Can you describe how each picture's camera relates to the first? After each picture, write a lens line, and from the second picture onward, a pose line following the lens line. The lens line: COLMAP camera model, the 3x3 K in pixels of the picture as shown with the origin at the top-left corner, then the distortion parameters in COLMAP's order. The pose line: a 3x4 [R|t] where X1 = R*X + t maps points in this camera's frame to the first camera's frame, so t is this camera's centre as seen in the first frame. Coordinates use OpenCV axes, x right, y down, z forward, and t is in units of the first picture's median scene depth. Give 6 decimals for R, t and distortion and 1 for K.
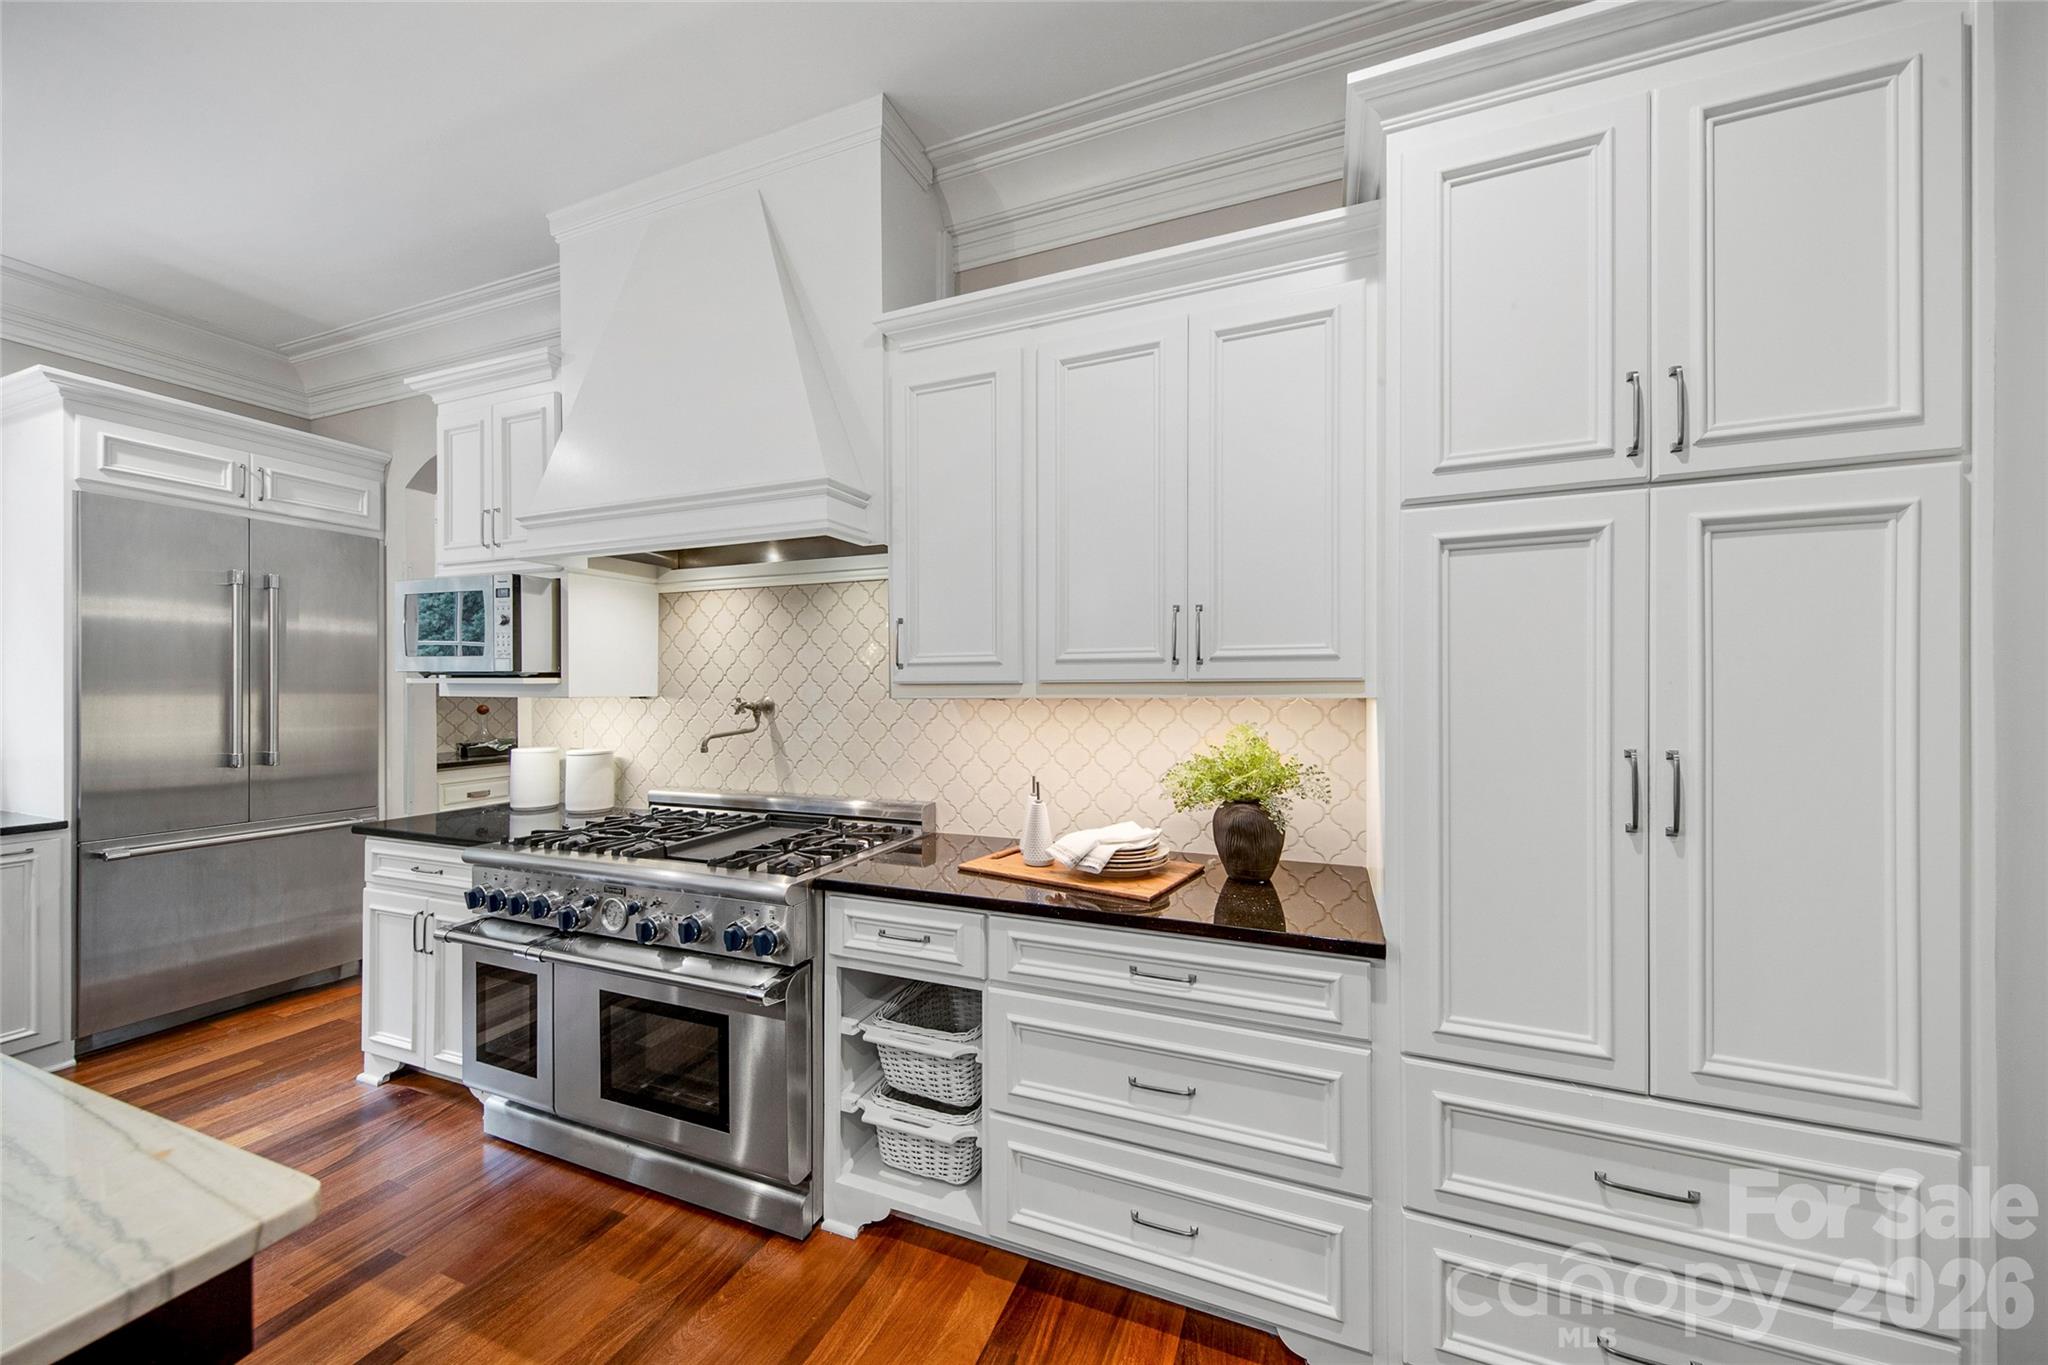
lens RADIAL K [[725.5, 0, 1030.0], [0, 725.5, 684.0], [0, 0, 1]] dist [0.008493, -0.001088]
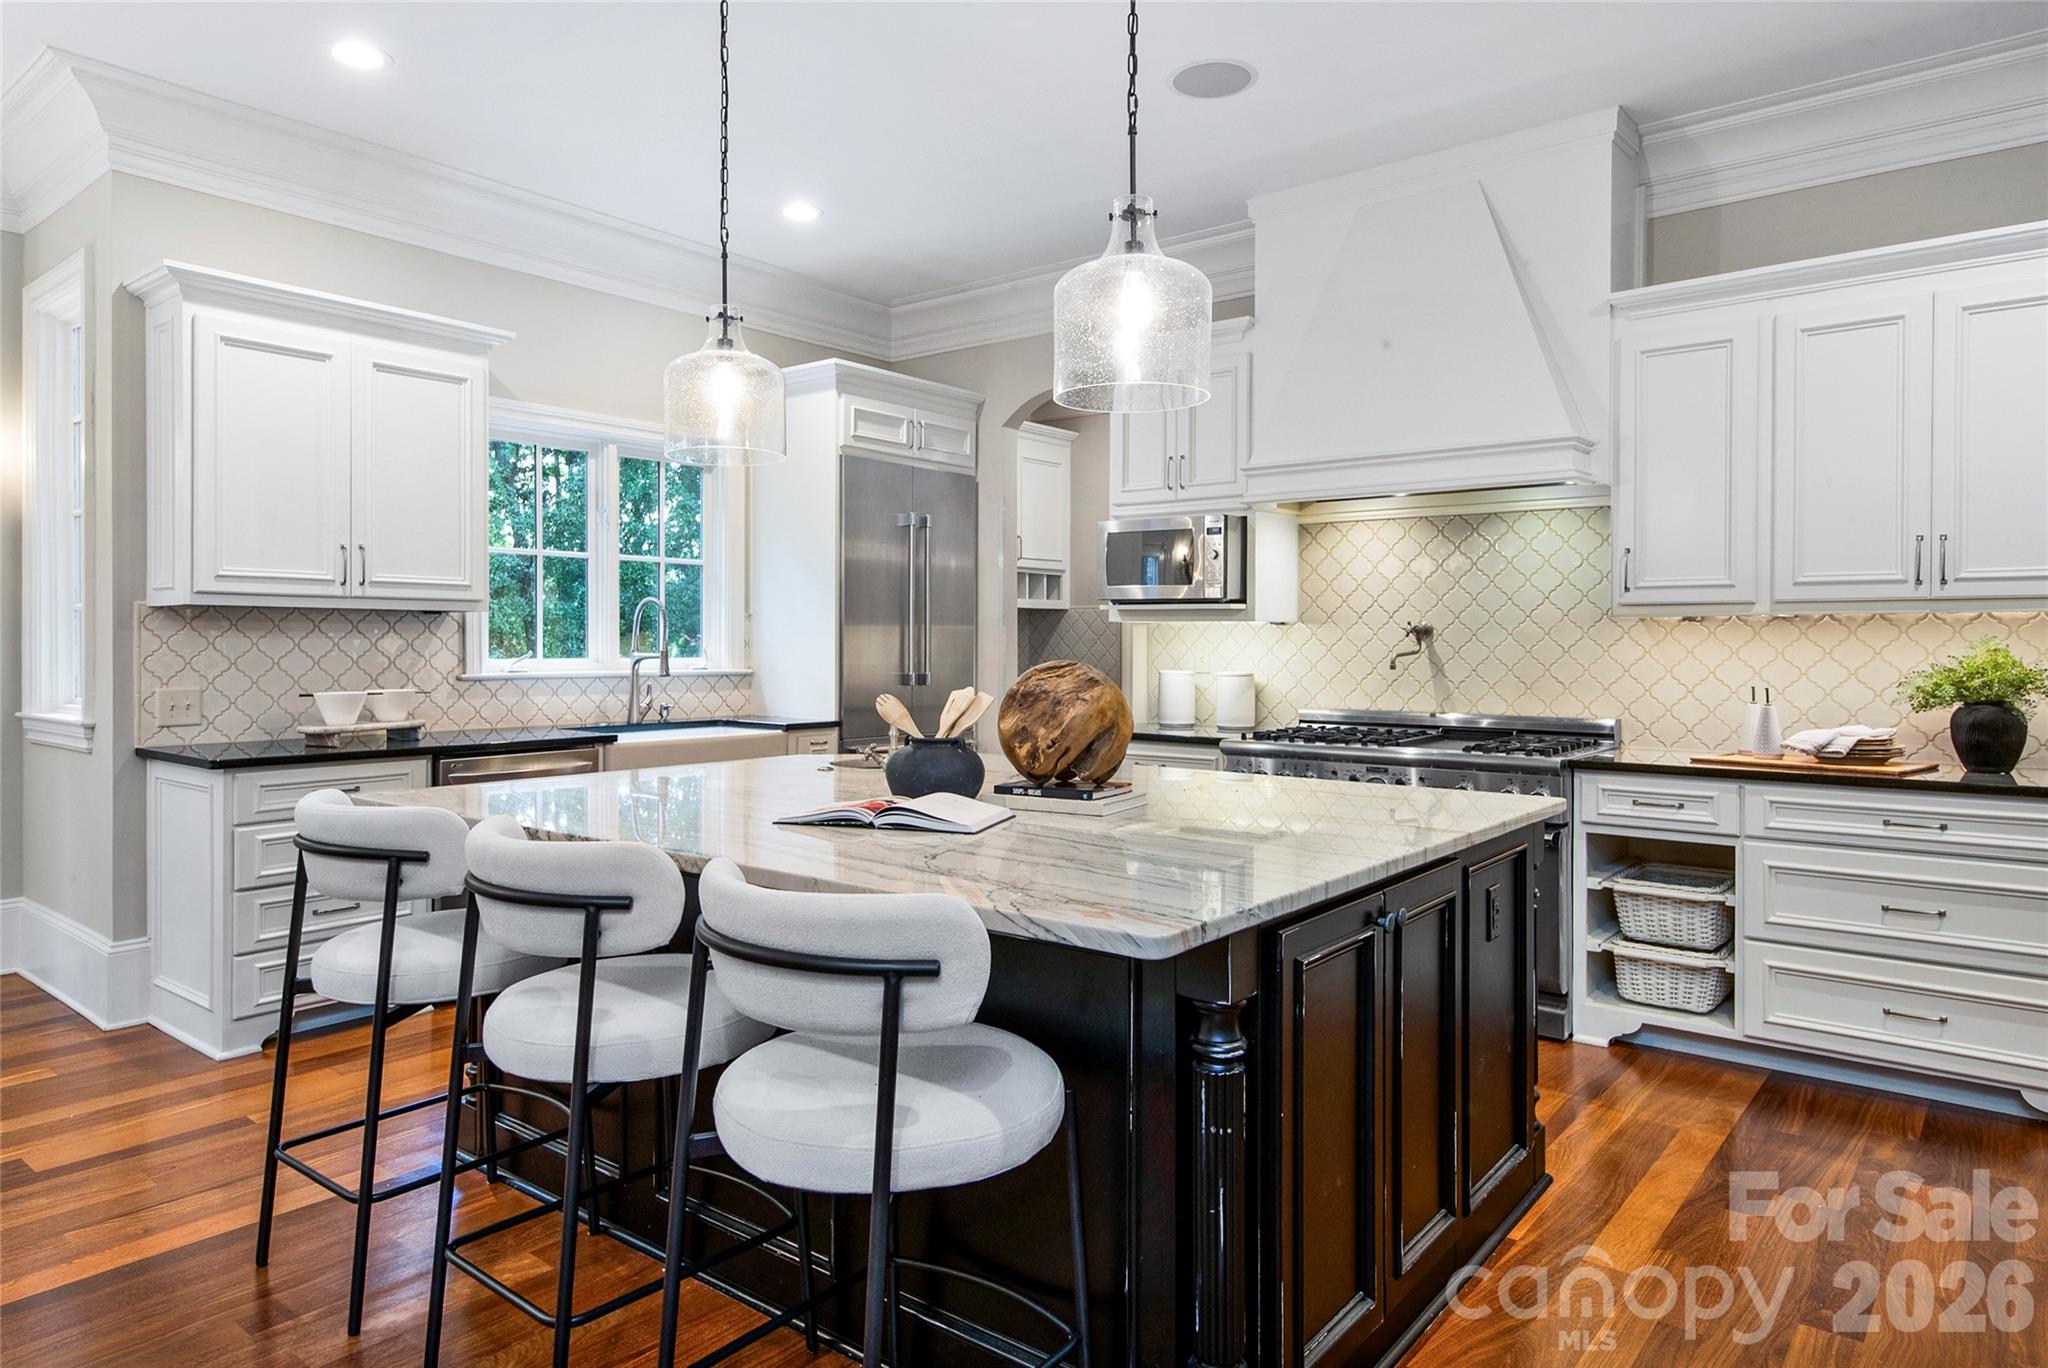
lens RADIAL K [[1254.2, 0, 1008.3], [0, 1254.2, 643.5], [0, 0, 1]] dist [0.004889, 0.003549]
pose [[0.951308, 0.004859, -0.308205, -0.501024], [-0.002541, 0.999965, 0.007922, 0.048944], [0.308233, -0.006753, 0.951287, -1.226377]]
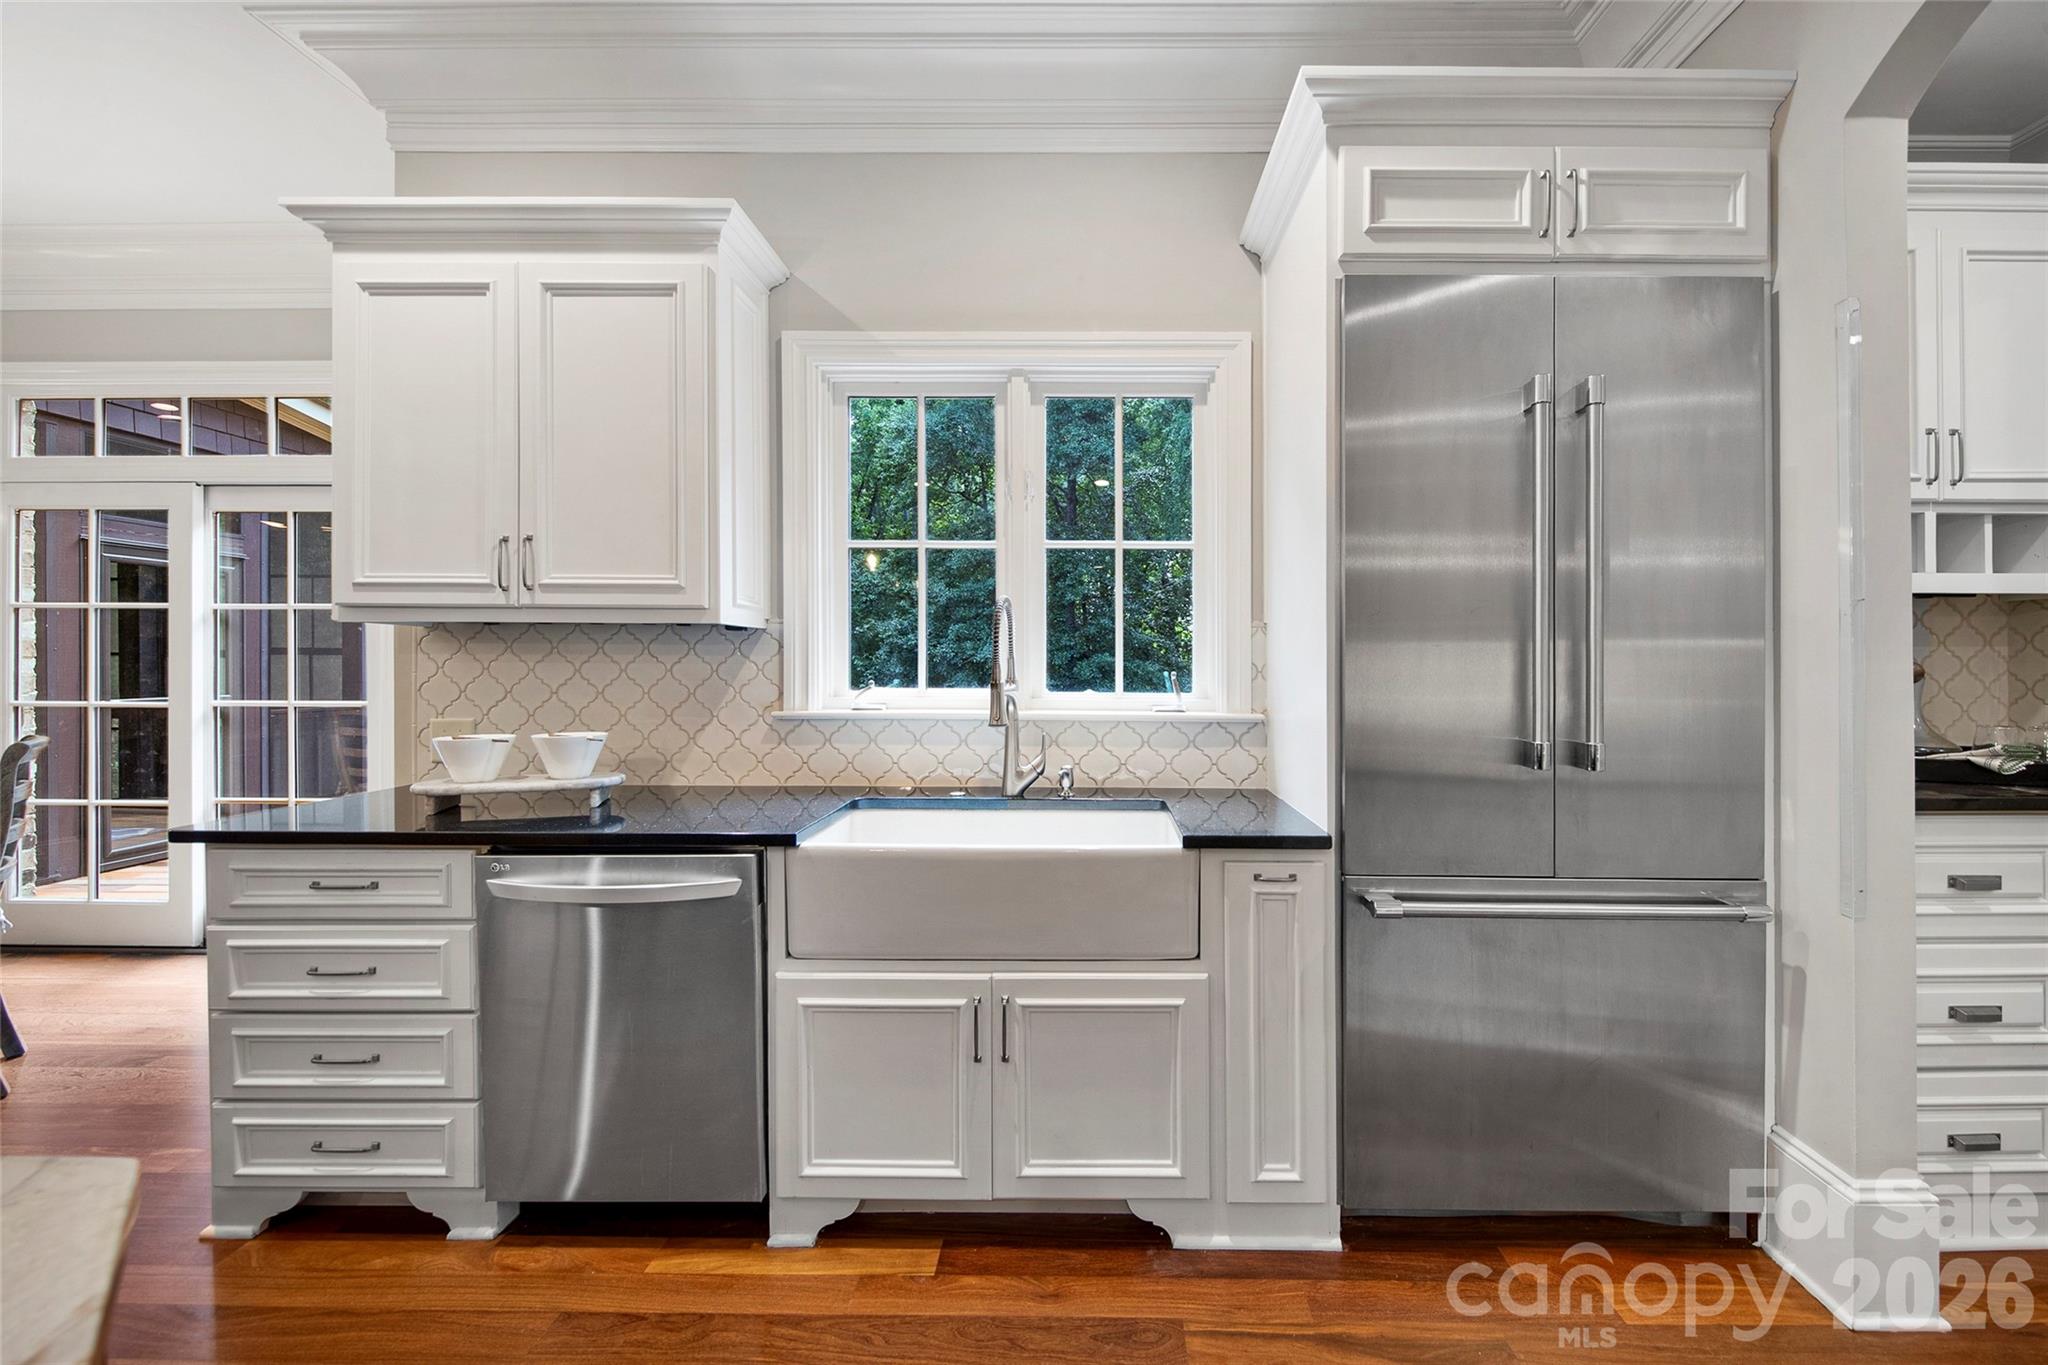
lens RADIAL K [[776.4, 0, 1100.0], [0, 776.4, 663.7], [0, 0, 1]] dist [-0.001367, -0.000410]
pose [[0.367847, 0.002385, -0.929883, -1.046350], [0.001276, 0.999994, 0.003070, 0.059272], [0.929886, -0.002316, 0.367842, 0.781773]]
